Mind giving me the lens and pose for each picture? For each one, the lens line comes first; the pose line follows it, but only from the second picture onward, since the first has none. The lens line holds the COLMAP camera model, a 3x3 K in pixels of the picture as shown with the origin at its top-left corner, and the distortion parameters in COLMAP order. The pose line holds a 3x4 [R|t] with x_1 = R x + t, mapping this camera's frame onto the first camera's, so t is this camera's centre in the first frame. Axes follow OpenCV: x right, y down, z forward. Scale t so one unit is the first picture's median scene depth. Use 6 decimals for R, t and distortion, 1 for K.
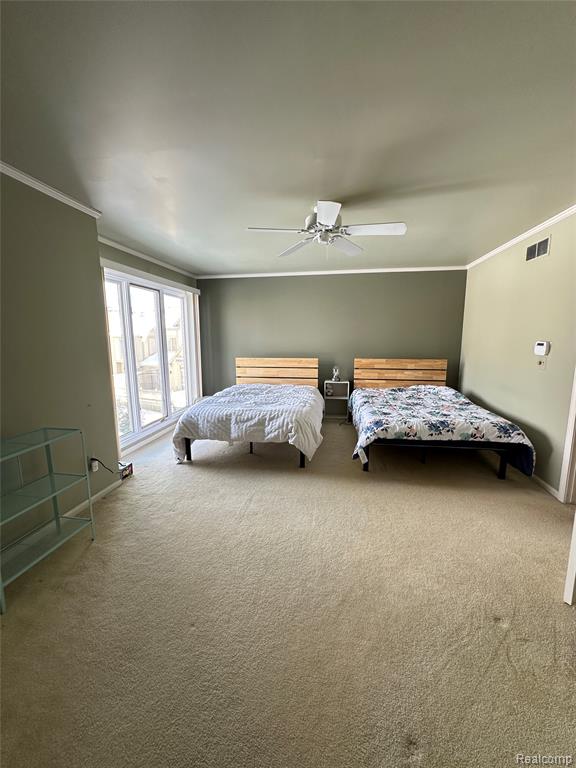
lens RADIAL K [[306.4, 0, 288.9], [0, 306.4, 383.4], [0, 0, 1]] dist [-0.003486, 0.000648]
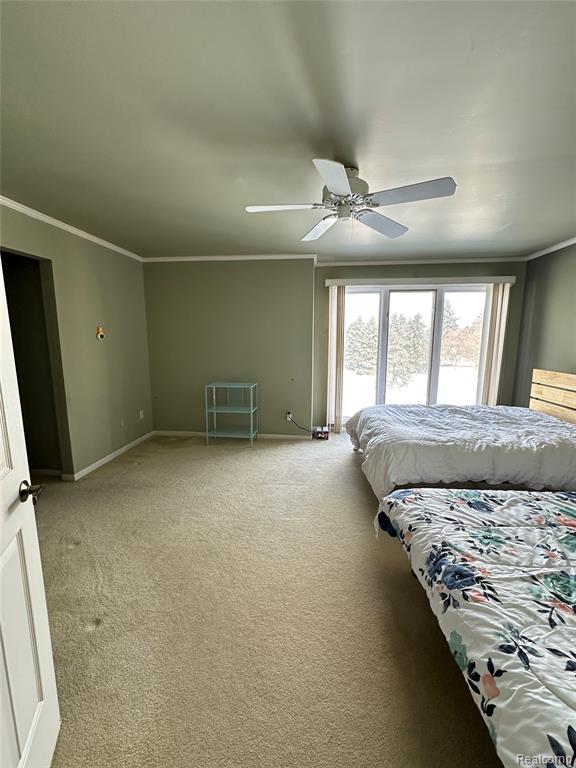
lens RADIAL K [[306.4, 0, 287.3], [0, 306.4, 379.9], [0, 0, 1]] dist [-0.003486, 0.000648]
pose [[0.063104, 0.142587, -0.987769, 0.765318], [-0.158279, 0.978645, 0.131158, -0.104625], [0.985376, 0.148067, 0.084325, 0.690978]]
